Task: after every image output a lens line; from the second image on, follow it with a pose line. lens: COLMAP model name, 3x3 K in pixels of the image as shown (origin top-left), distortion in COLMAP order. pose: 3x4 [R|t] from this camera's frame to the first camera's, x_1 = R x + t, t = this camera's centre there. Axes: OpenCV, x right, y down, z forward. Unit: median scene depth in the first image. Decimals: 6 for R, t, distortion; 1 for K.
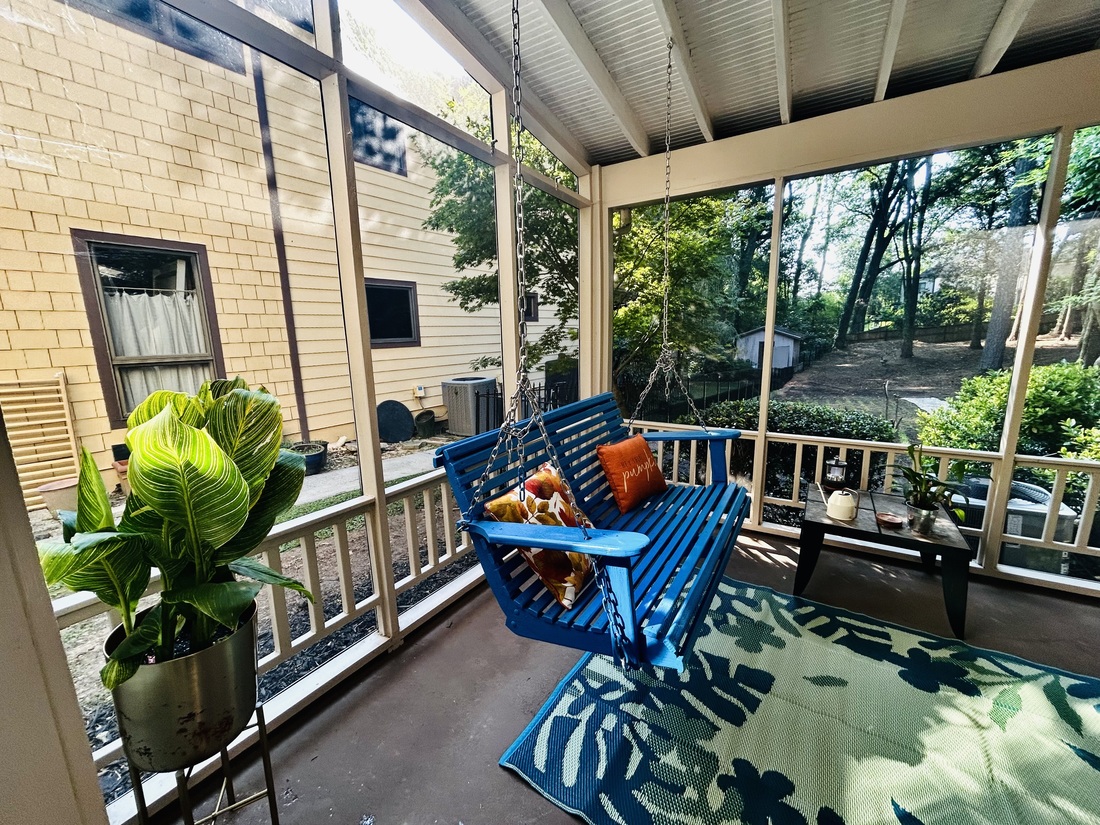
lens RADIAL K [[440.8, 0, 551.4], [0, 440.8, 413.8], [0, 0, 1]] dist [0.000875, -0.001173]
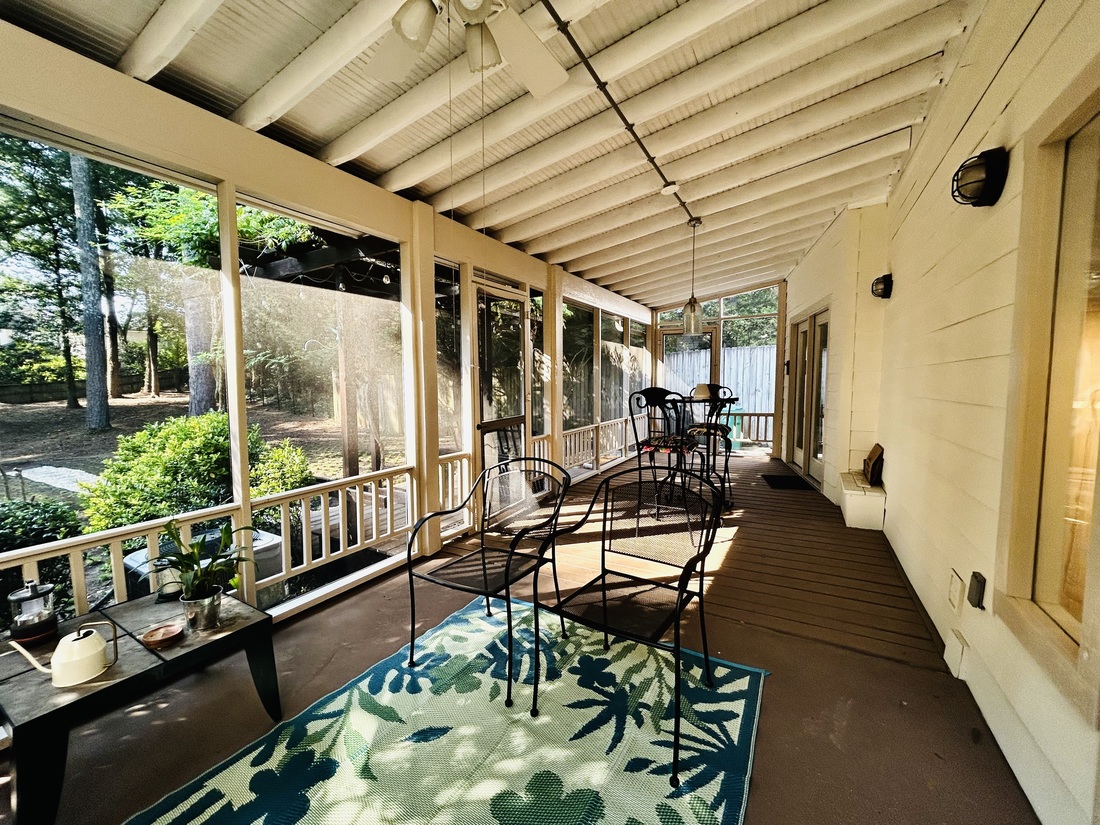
lens RADIAL K [[440.8, 0, 546.6], [0, 440.8, 412.5], [0, 0, 1]] dist [0.000875, -0.001173]
pose [[-0.019530, -0.053179, 0.998394, 0.075621], [0.187831, 0.980609, 0.055906, -0.030654], [-0.982007, 0.188622, -0.009162, 0.342819]]
